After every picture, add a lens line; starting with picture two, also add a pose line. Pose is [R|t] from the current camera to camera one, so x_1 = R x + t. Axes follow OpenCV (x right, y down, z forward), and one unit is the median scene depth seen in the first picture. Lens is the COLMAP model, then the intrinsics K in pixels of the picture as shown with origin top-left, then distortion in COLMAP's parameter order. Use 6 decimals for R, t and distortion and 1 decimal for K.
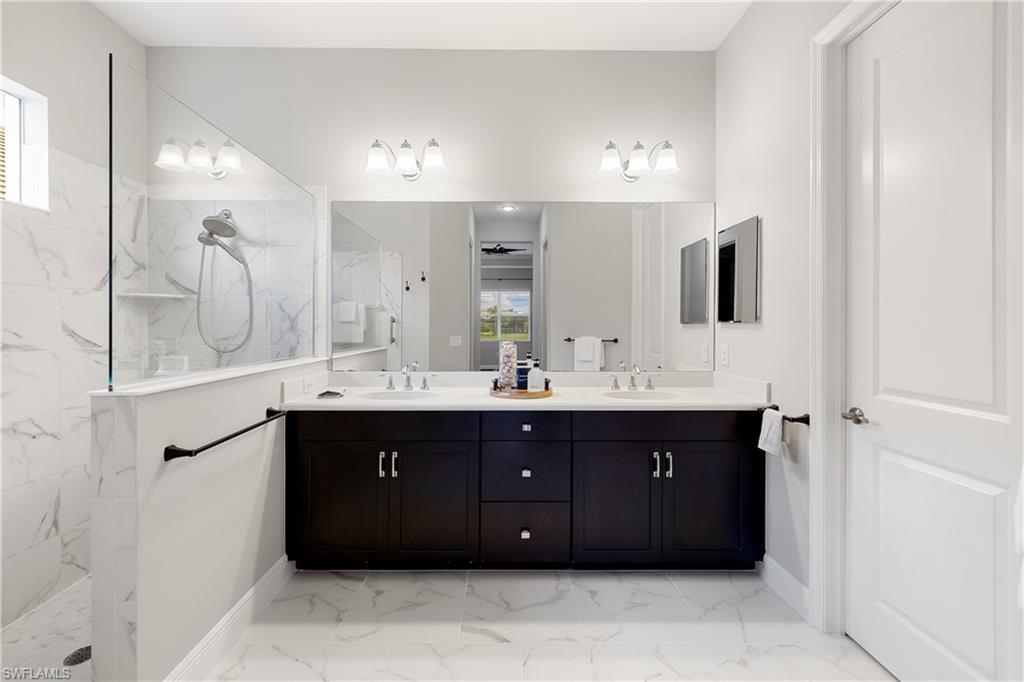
lens RADIAL K [[434.5, 0, 502.8], [0, 434.5, 325.0], [0, 0, 1]] dist [0.001638, 0.000398]
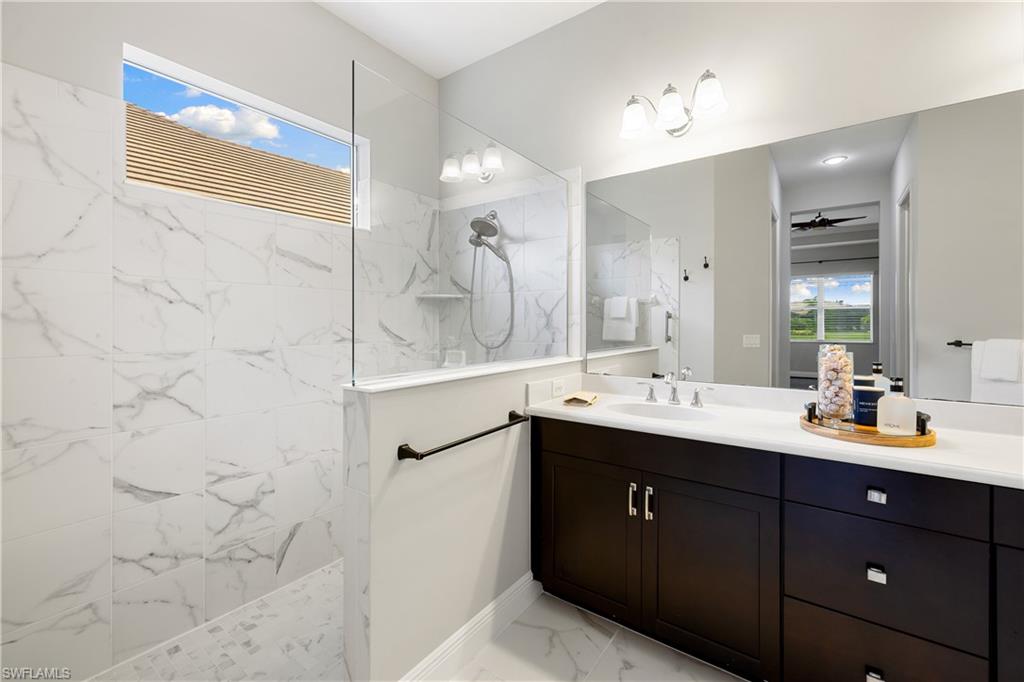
lens RADIAL K [[434.5, 0, 502.8], [0, 434.5, 325.0], [0, 0, 1]] dist [0.001638, 0.000398]
pose [[0.802912, 0.000122, -0.596097, 0.000384], [0.004406, 0.999971, 0.006139, 0.000990], [0.596081, -0.007555, 0.802889, 0.185561]]
